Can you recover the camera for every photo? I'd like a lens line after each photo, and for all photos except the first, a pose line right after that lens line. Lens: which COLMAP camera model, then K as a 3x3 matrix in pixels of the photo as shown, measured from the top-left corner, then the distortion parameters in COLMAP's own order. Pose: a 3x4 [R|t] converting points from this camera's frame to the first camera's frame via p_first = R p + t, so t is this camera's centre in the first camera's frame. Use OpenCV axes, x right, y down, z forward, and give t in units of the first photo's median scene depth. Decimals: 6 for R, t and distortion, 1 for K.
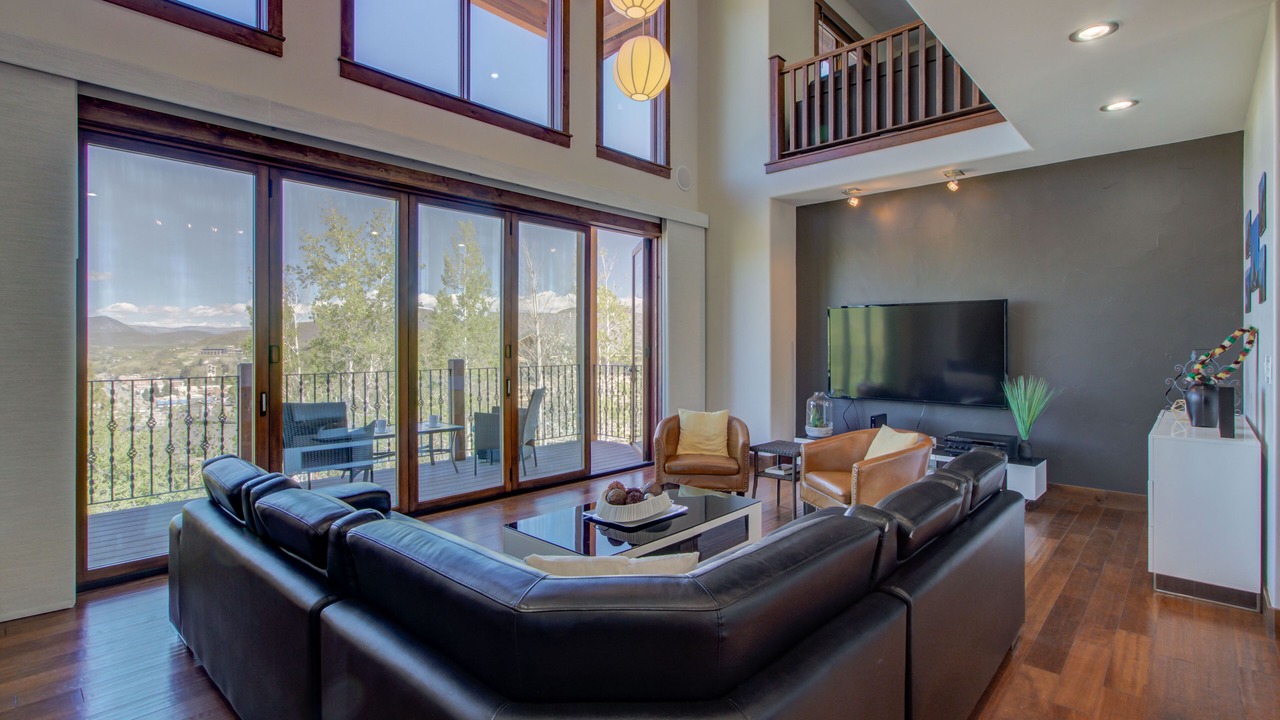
lens RADIAL K [[603.5, 0, 635.0], [0, 603.5, 341.1], [0, 0, 1]] dist [-0.013932, 0.008728]
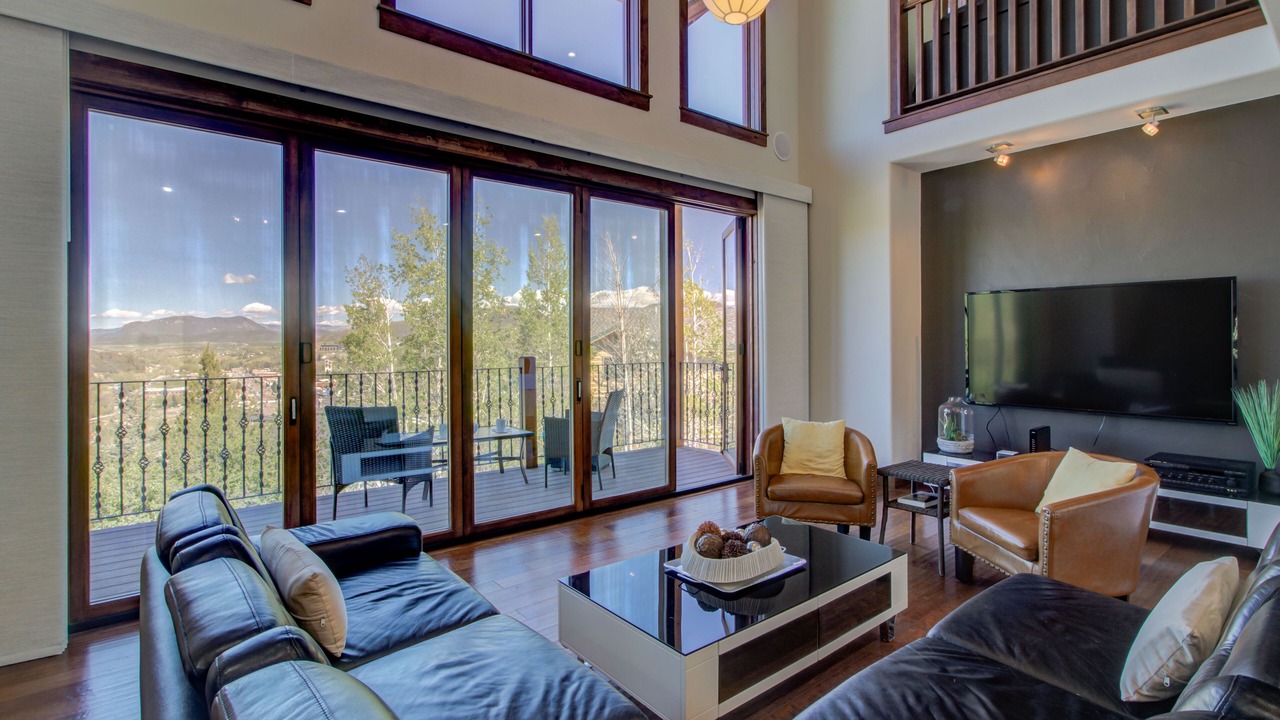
lens RADIAL K [[603.5, 0, 635.7], [0, 603.5, 337.0], [0, 0, 1]] dist [-0.013932, 0.008728]
pose [[0.990090, -0.004878, -0.140350, -0.009224], [0.005015, 0.999987, 0.000616, 0.000771], [0.140345, -0.001314, 0.990102, 0.159625]]
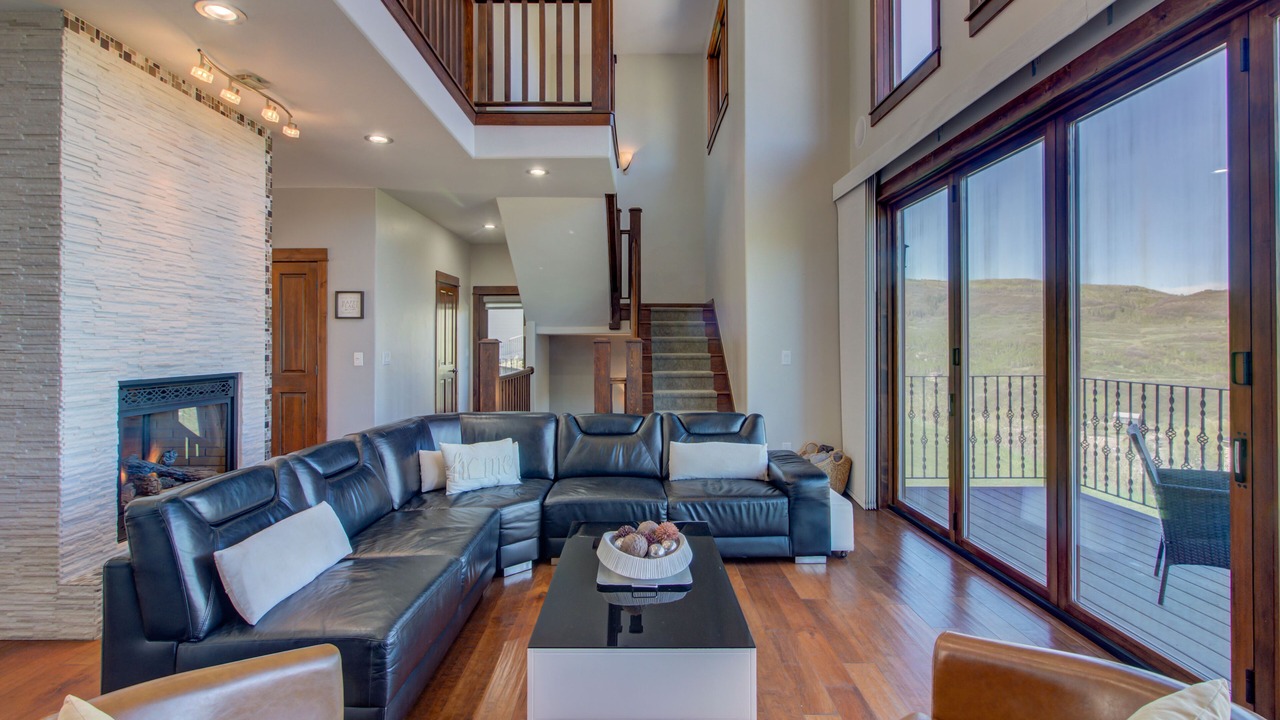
lens RADIAL K [[603.5, 0, 632.4], [0, 603.5, 338.6], [0, 0, 1]] dist [-0.013932, 0.008728]
pose [[-0.737689, -0.001832, -0.675139, 0.353203], [0.007639, 0.999910, -0.011060, -0.001501], [0.675098, -0.013316, -0.737608, 1.022293]]
